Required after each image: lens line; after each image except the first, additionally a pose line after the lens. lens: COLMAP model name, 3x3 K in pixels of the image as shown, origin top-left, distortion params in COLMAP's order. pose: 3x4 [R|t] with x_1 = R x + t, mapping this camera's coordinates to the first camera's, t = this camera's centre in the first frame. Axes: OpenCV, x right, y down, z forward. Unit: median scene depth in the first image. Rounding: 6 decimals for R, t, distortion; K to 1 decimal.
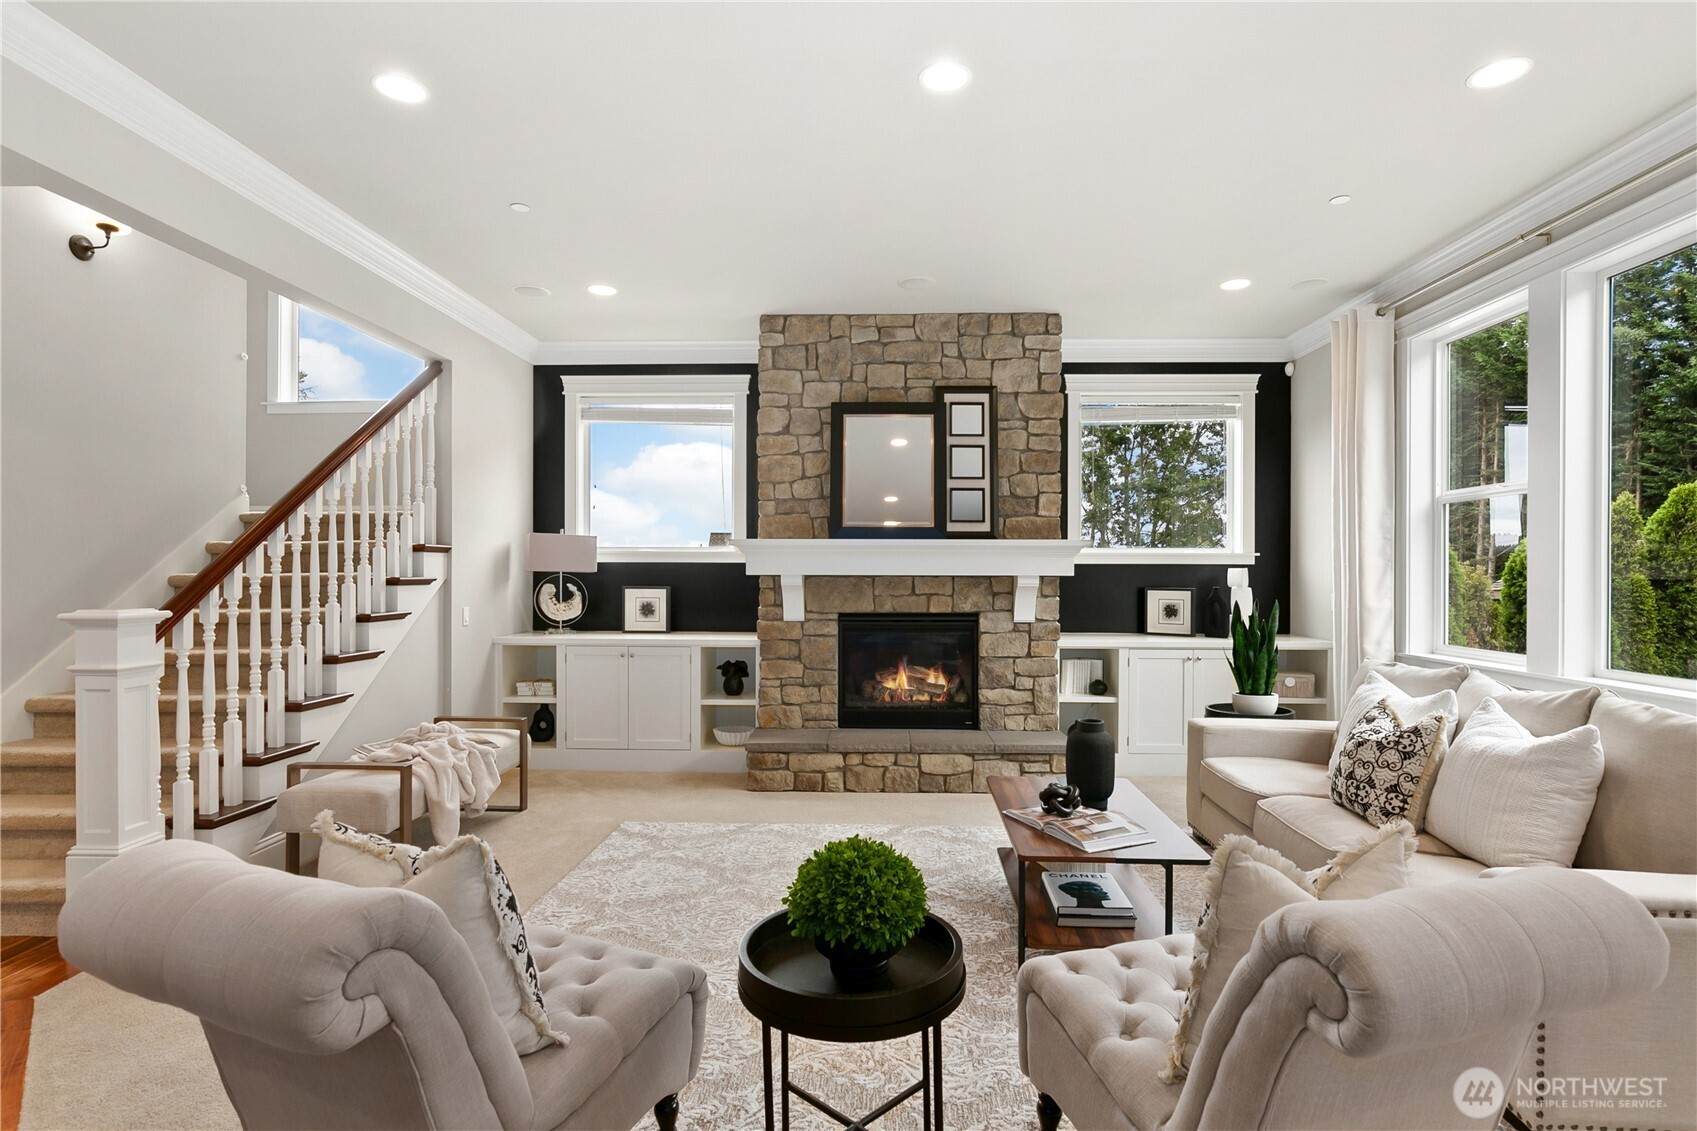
lens RADIAL K [[830.2, 0, 855.3], [0, 830.2, 573.6], [0, 0, 1]] dist [-0.008754, 0.001769]
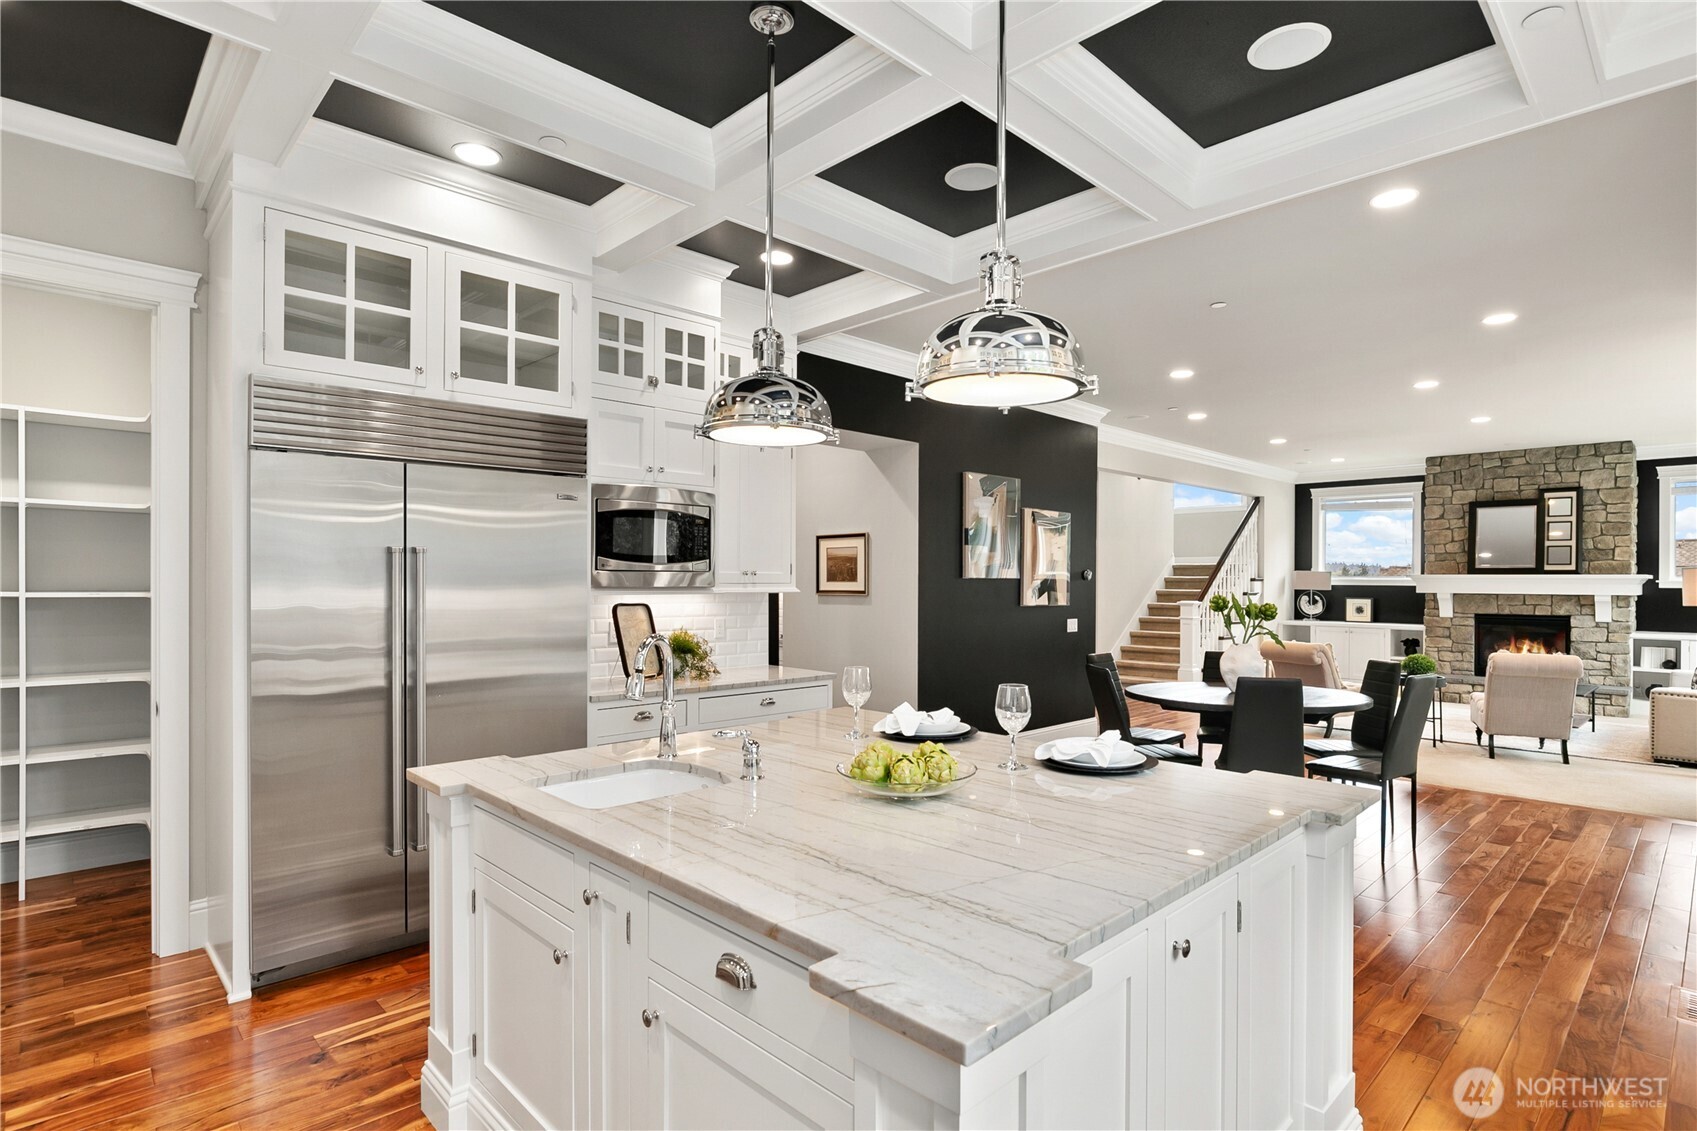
lens RADIAL K [[855.2, 0, 879.9], [0, 855.2, 579.2], [0, 0, 1]] dist [-0.001030, 0.000444]
pose [[0.732206, 0.000965, -0.681083, 0.311909], [-0.005729, 0.999972, -0.004742, -0.013238], [0.681059, 0.007374, 0.732191, -1.324958]]
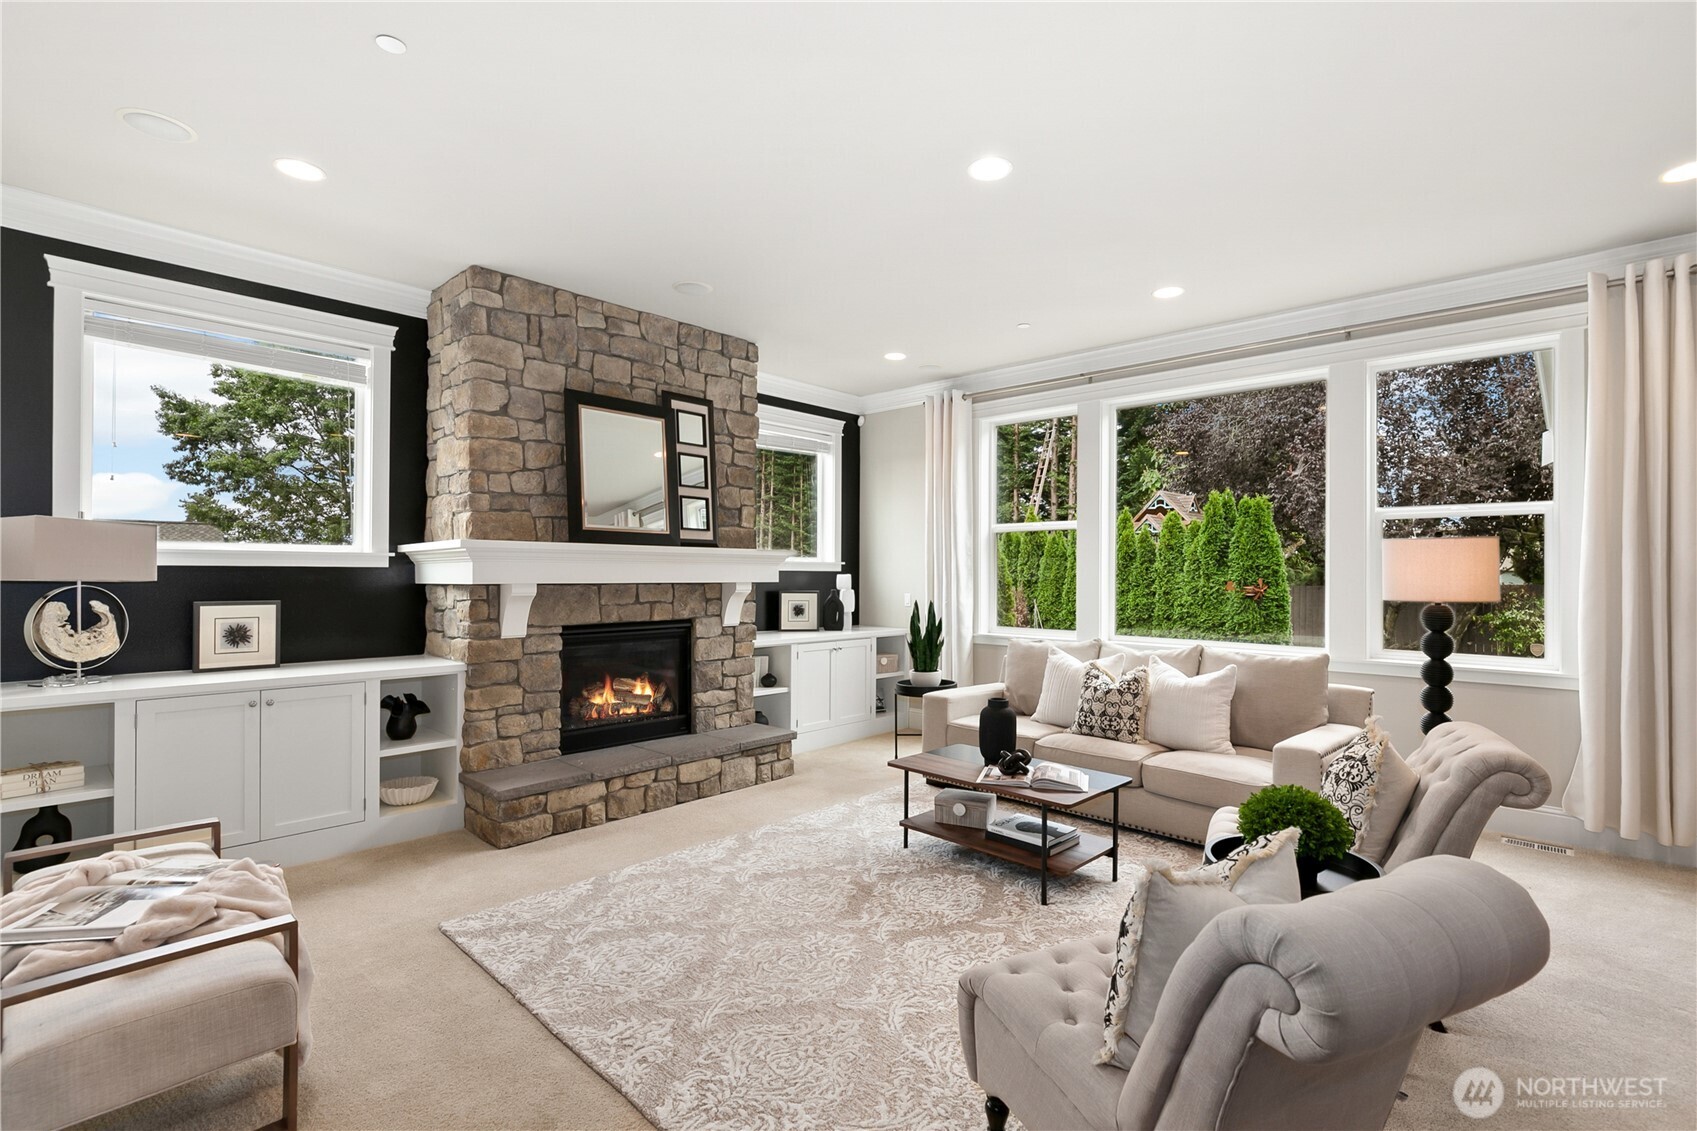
lens RADIAL K [[787.3, 0, 859.4], [0, 787.3, 570.3], [0, 0, 1]] dist [-0.008643, 0.000831]
pose [[0.656401, 0.003023, 0.754406, -0.450191], [-0.001823, 0.999995, -0.002422, -0.010739], [-0.754410, 0.000215, 0.656404, 0.211210]]
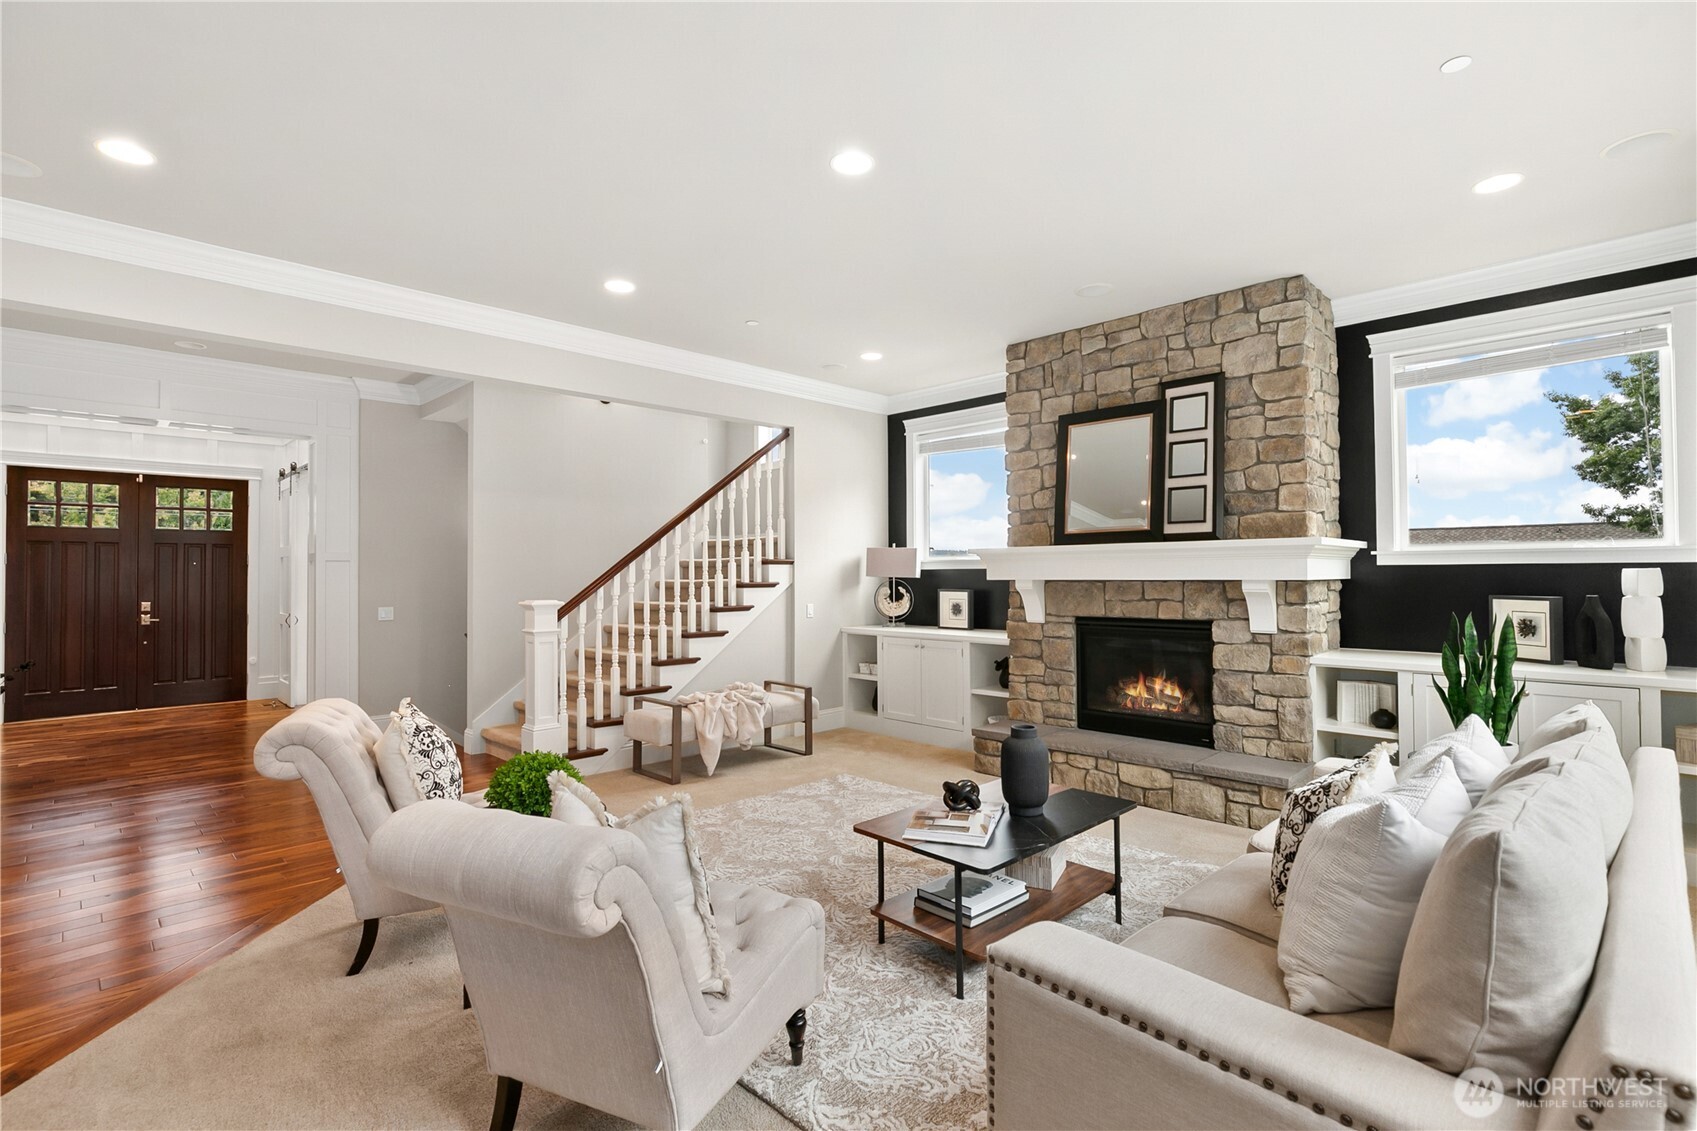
lens RADIAL K [[787.3, 0, 855.9], [0, 787.3, 559.3], [0, 0, 1]] dist [-0.008643, 0.000831]
pose [[0.731733, -0.019700, -0.681307, 0.455270], [0.004524, 0.999701, -0.024047, -0.001352], [0.681577, 0.014514, 0.731603, 0.096377]]
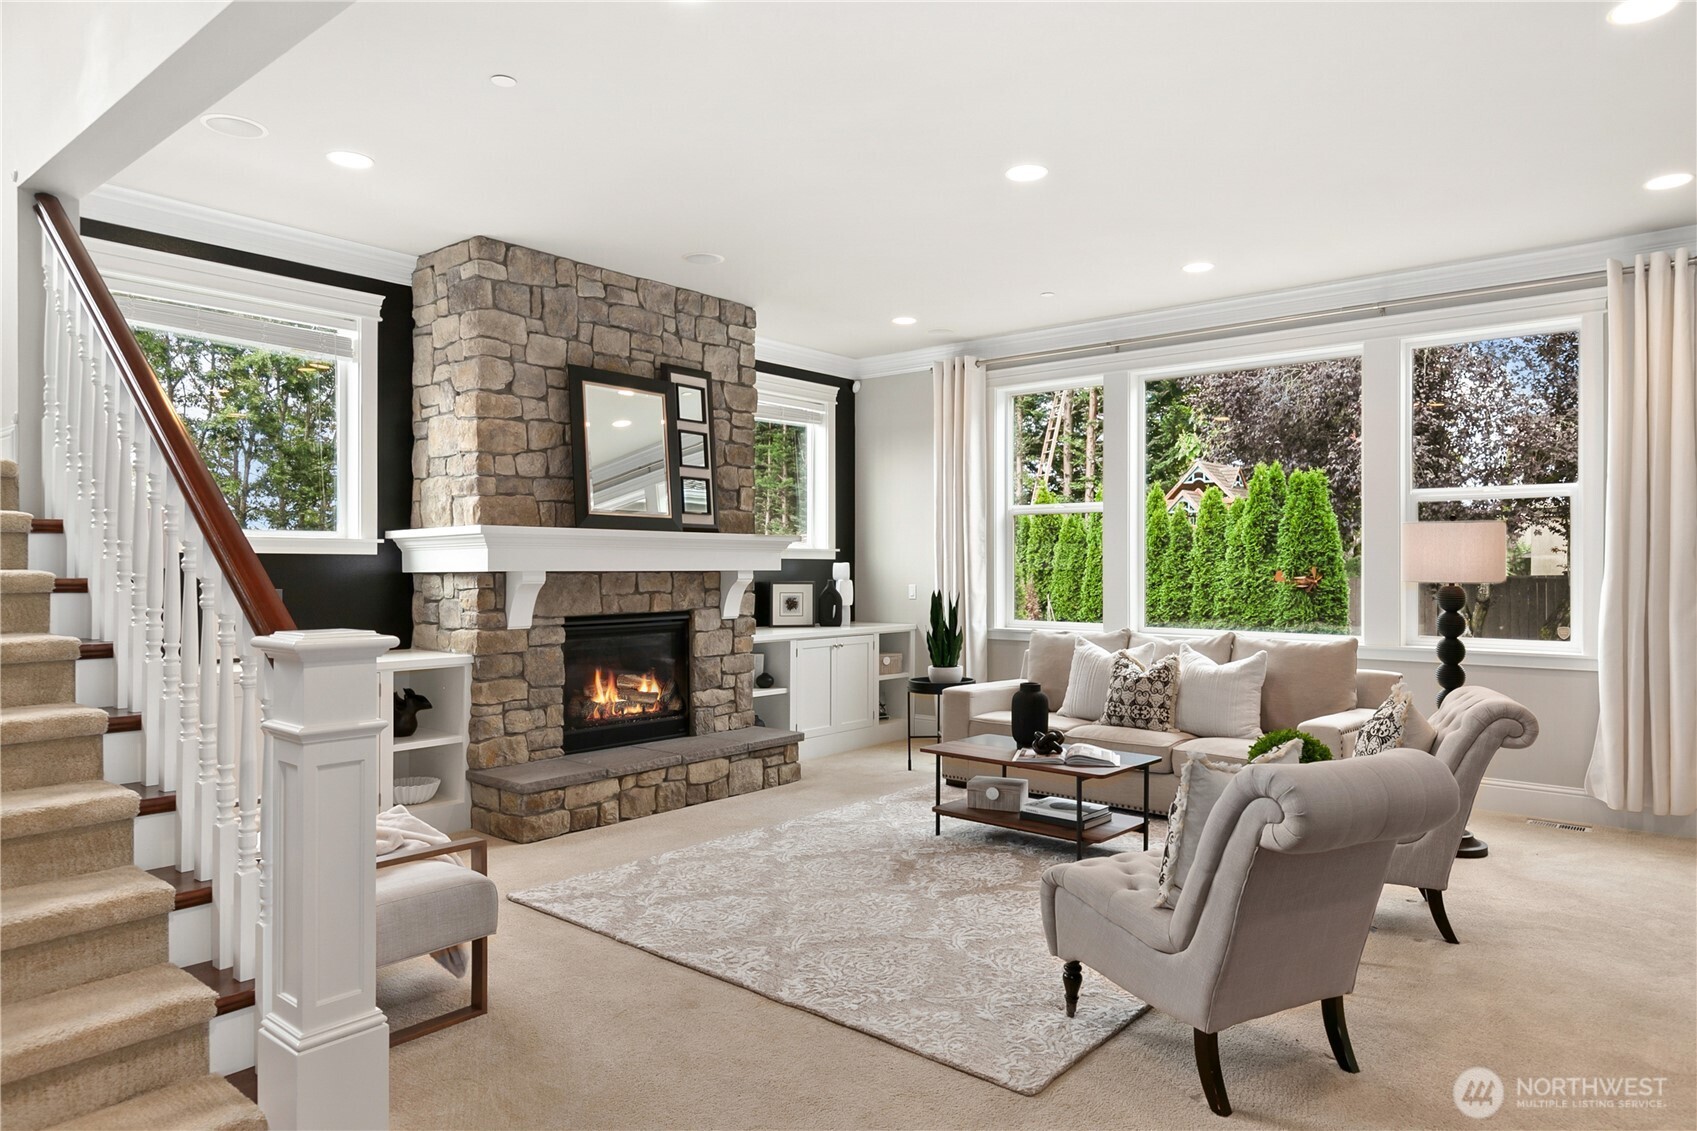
lens RADIAL K [[1069.2, 0, 857.5], [0, 1069.2, 565.1], [0, 0, 1]] dist [0.000277, -0.002267]
pose [[0.616078, -0.001596, 0.787683, -0.690012], [0.002428, 0.999997, 0.000127, -0.003889], [-0.787681, 0.001835, 0.616080, 0.109810]]
